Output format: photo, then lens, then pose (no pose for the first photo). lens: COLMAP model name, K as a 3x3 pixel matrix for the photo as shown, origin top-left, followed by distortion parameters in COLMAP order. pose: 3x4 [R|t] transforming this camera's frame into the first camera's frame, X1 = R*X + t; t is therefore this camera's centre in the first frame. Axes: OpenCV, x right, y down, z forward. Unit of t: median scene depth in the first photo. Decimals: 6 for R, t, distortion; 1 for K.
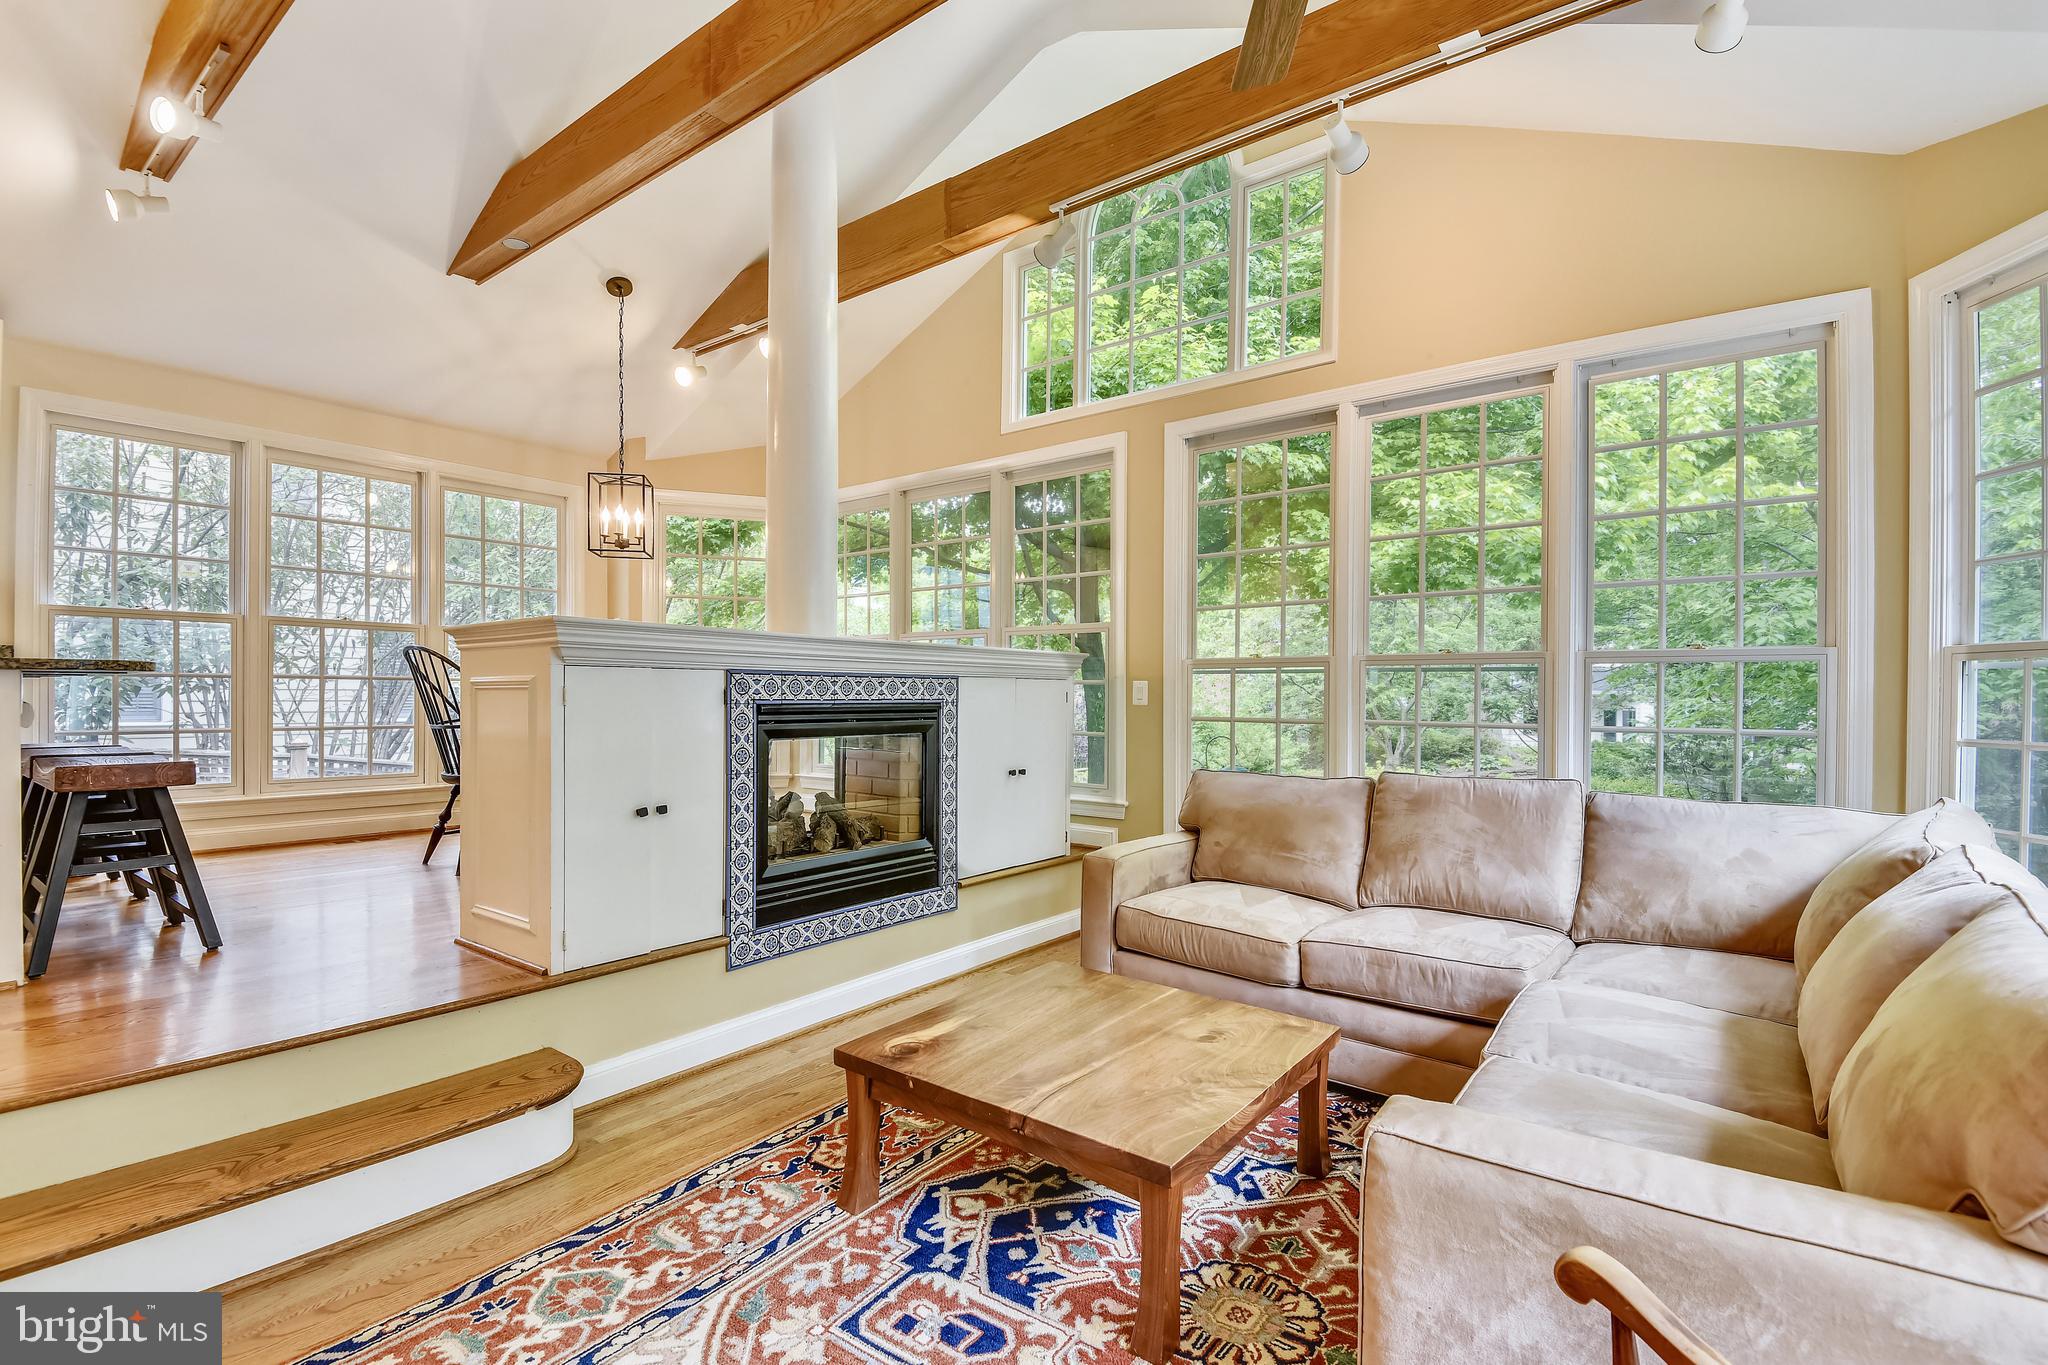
lens RADIAL K [[937.3, 0, 1017.6], [0, 937.3, 688.1], [0, 0, 1]] dist [0.013616, -0.007005]
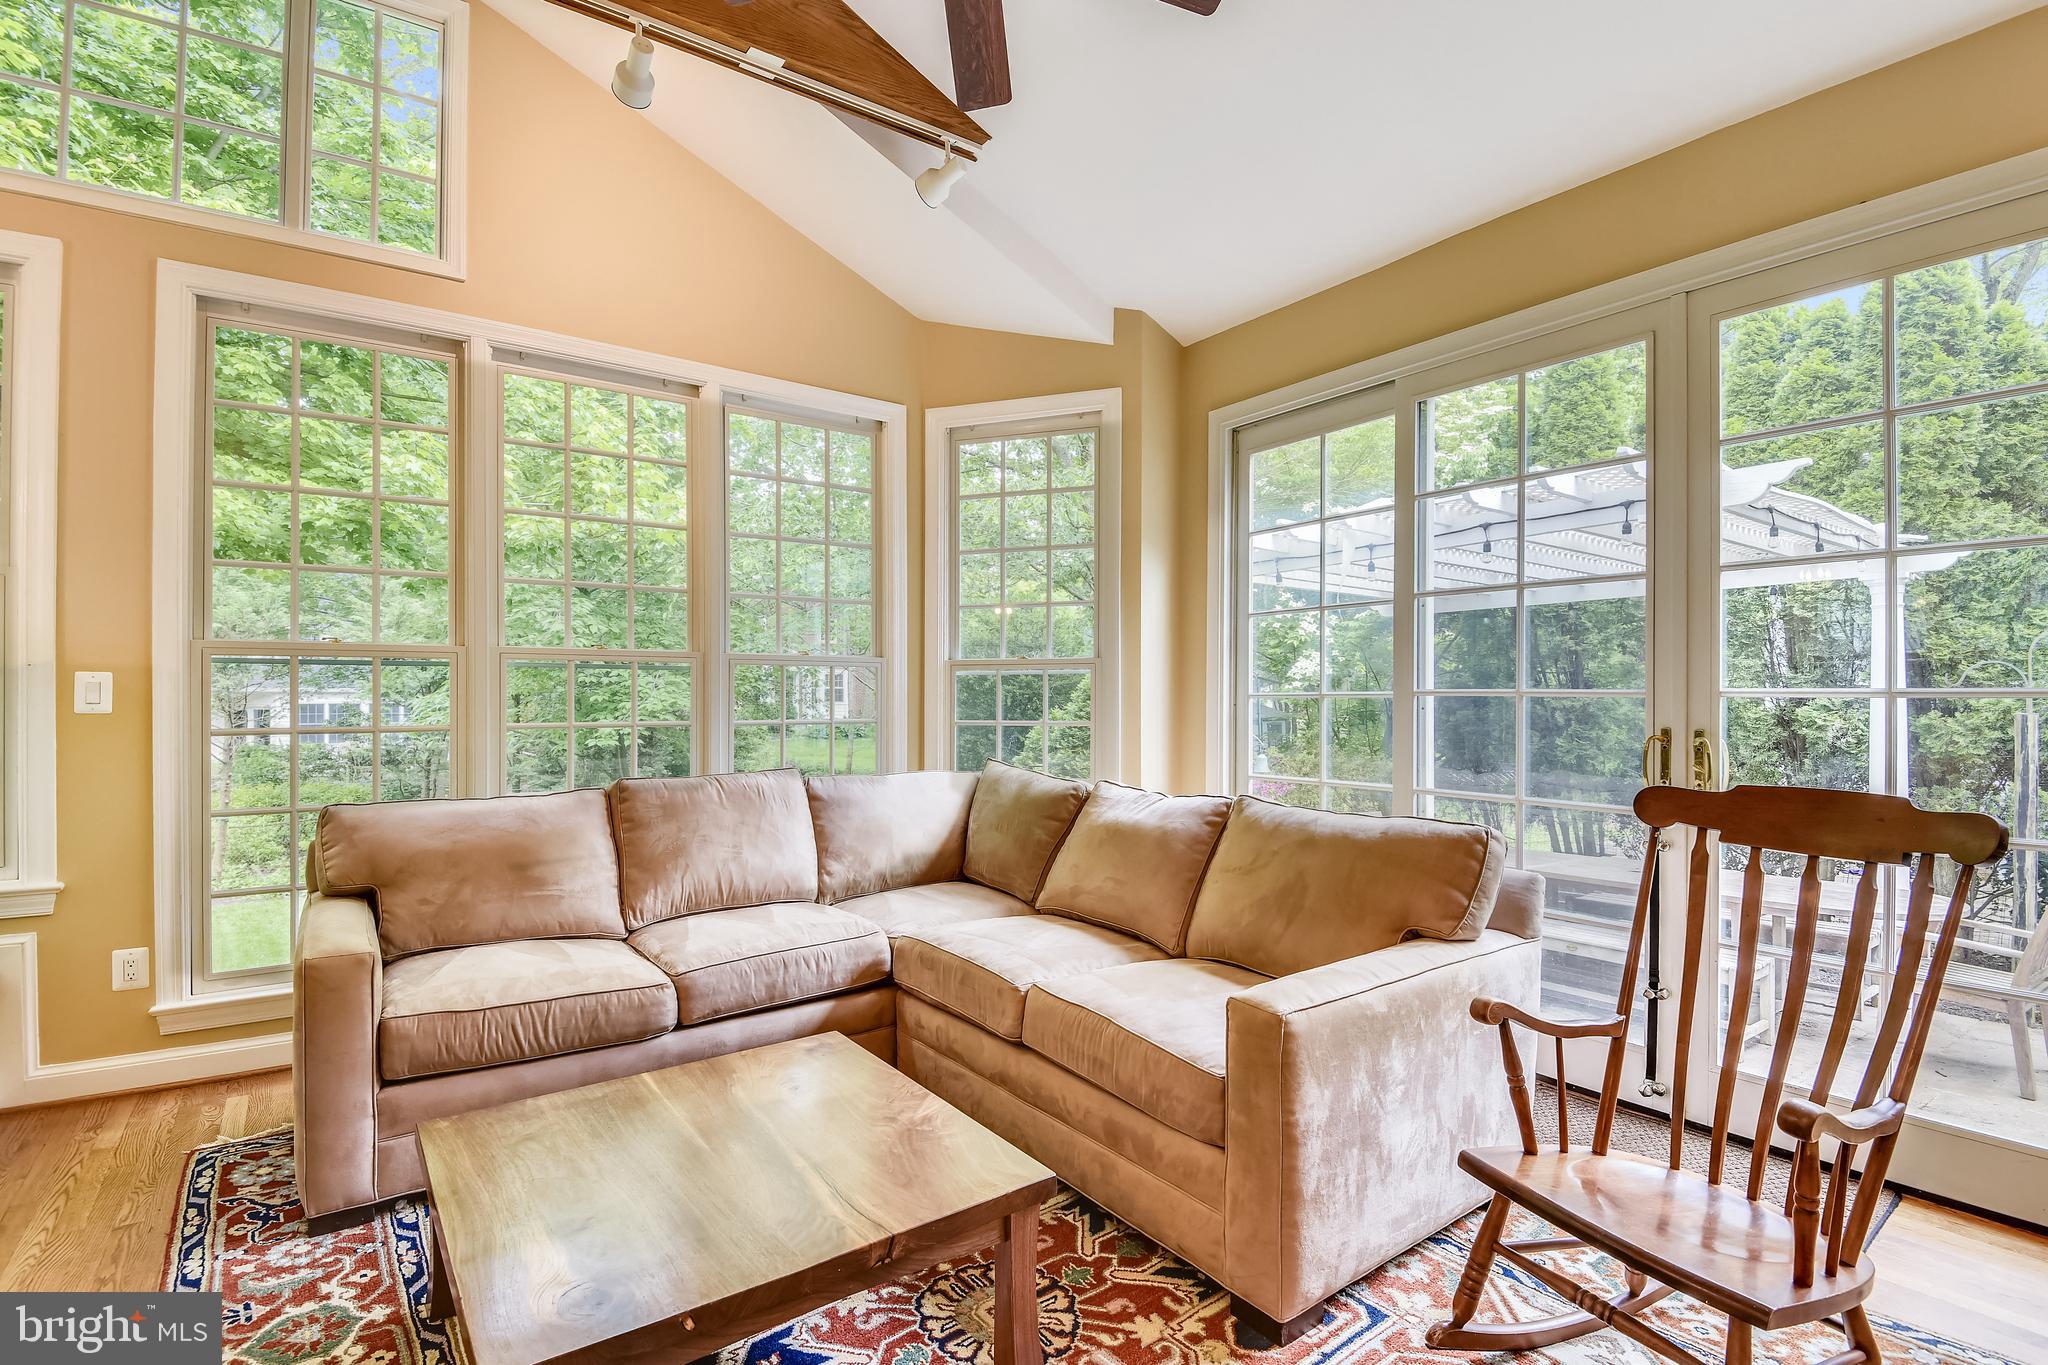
lens RADIAL K [[968.5, 0, 1029.8], [0, 968.5, 699.2], [0, 0, 1]] dist [-0.006303, -0.004510]
pose [[0.273810, -0.012603, 0.961701, -0.446177], [-0.004066, 0.999890, 0.014262, -0.003279], [-0.961775, -0.007816, 0.273729, 0.408004]]
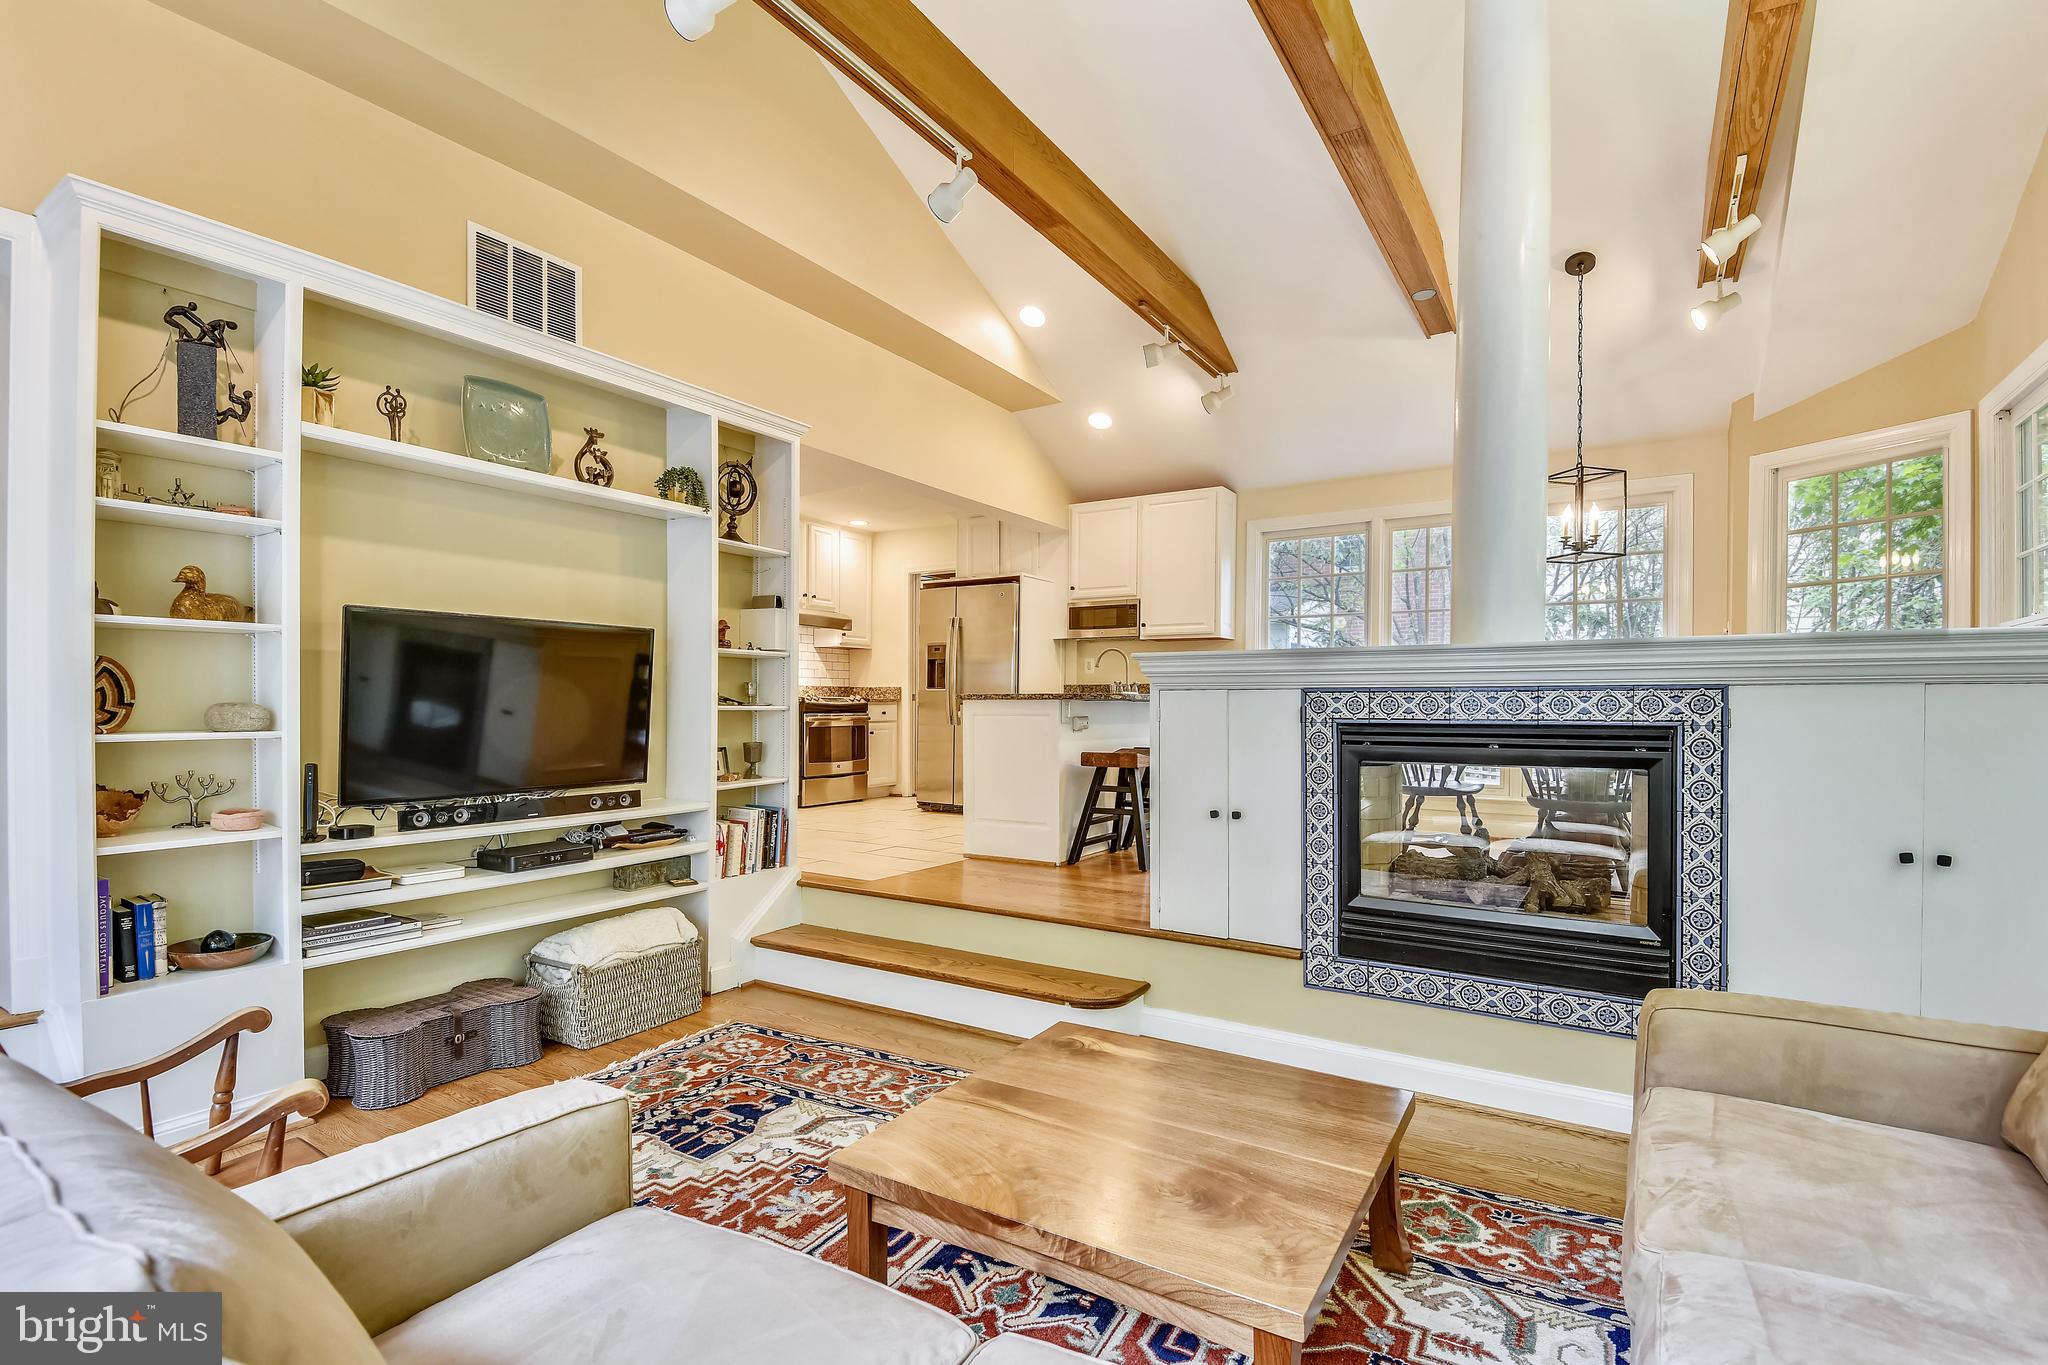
lens RADIAL K [[937.3, 0, 1035.1], [0, 937.3, 711.3], [0, 0, 1]] dist [0.013616, -0.007005]
pose [[0.106468, 0.002951, -0.994312, 0.666757], [0.007424, 0.999965, 0.003763, -0.000974], [0.994288, -0.007782, 0.106442, 0.608413]]
